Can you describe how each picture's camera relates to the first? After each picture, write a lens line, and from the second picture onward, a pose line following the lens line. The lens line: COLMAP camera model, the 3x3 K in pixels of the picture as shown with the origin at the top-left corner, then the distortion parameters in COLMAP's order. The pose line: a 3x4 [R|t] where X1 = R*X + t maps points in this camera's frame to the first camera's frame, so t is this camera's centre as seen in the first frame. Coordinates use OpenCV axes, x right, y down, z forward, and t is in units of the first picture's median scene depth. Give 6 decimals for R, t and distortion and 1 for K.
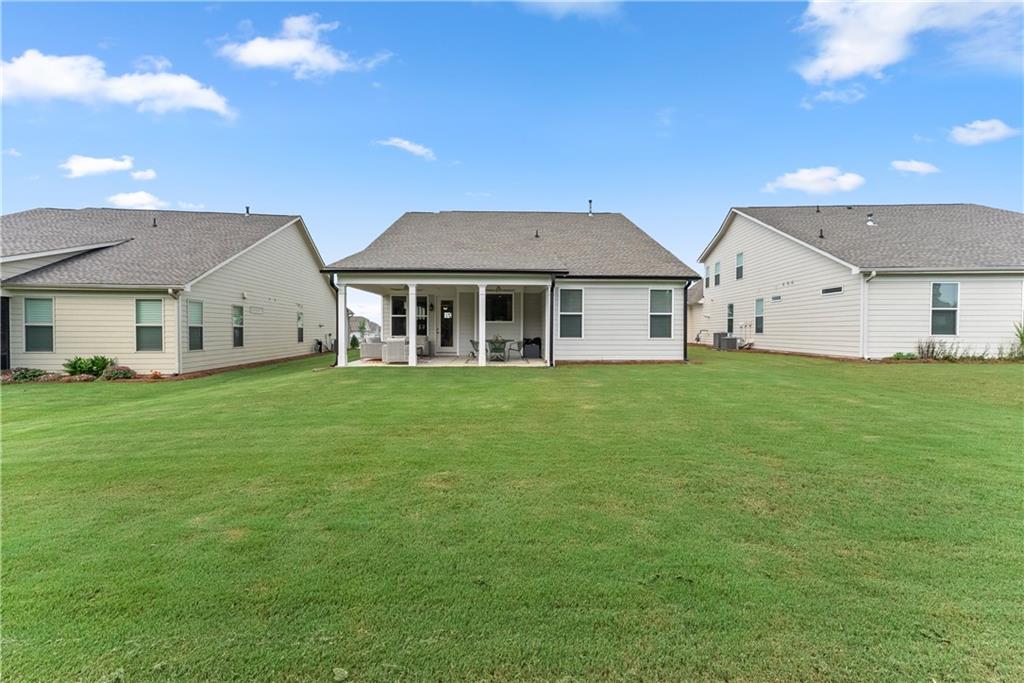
lens RADIAL K [[412.5, 0, 515.2], [0, 412.5, 338.8], [0, 0, 1]] dist [-0.001167, -0.000328]
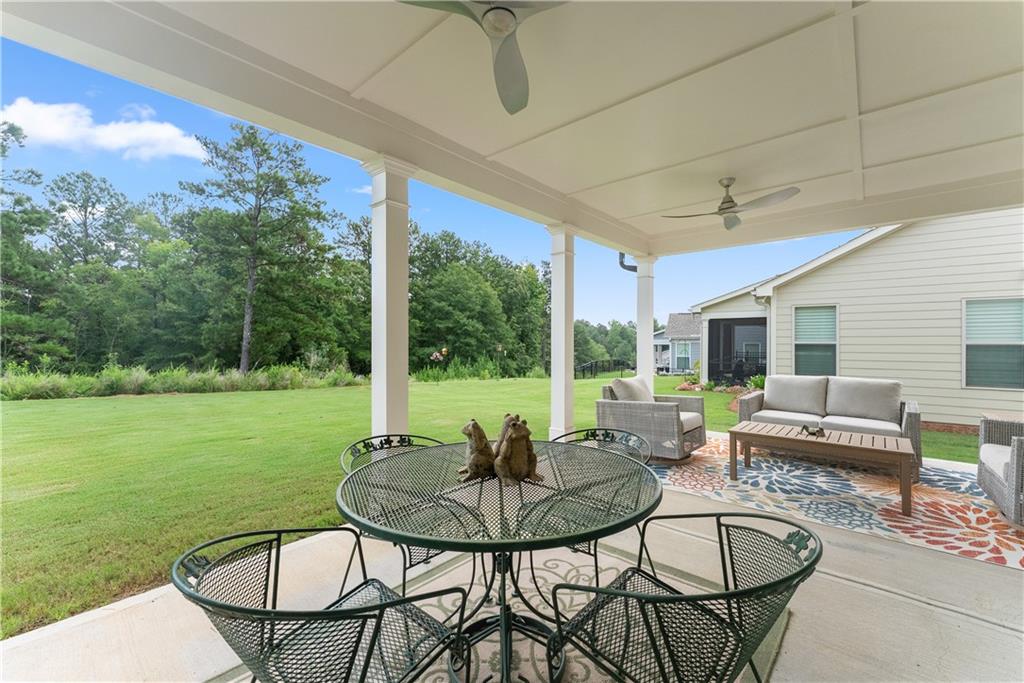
lens RADIAL K [[410.6, 0, 515.2], [0, 410.6, 340.2], [0, 0, 1]] dist [-0.001442, 0.000287]
pose [[-0.678172, -0.005082, -0.734886, 0.037477], [-0.018848, 0.999767, 0.010480, -0.033885], [0.734662, 0.020959, -0.678110, 1.098330]]
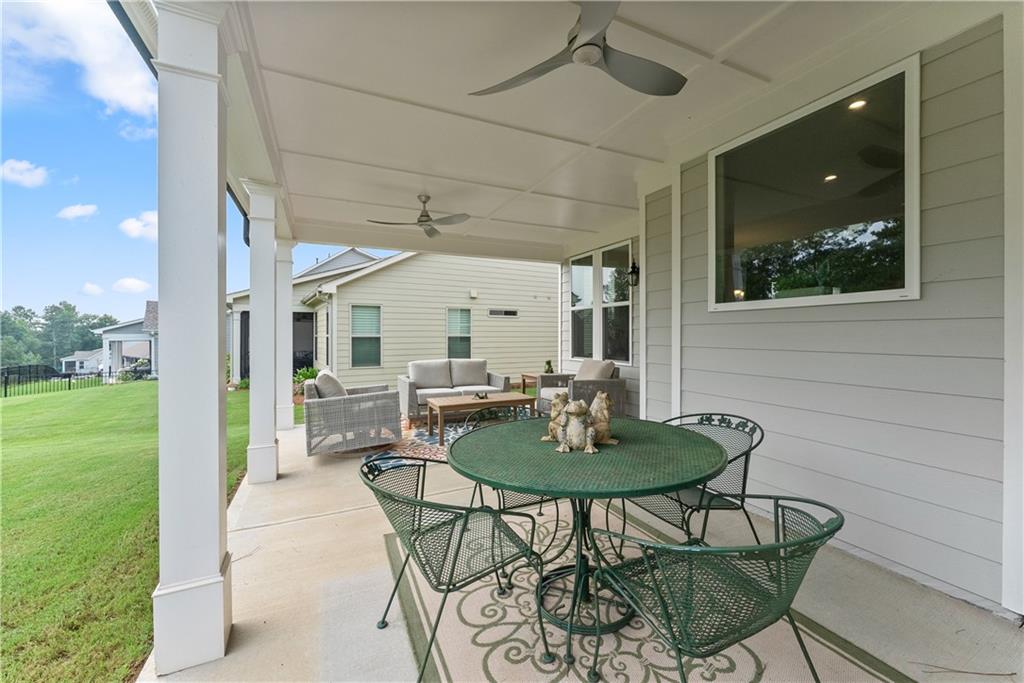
lens RADIAL K [[411.9, 0, 513.1], [0, 411.9, 336.0], [0, 0, 1]] dist [-0.001211, -0.000112]
pose [[0.399221, -0.002939, -0.916850, 0.068239], [-0.015961, 0.999821, -0.010155, -0.028115], [0.916716, 0.018687, 0.399103, 0.946623]]
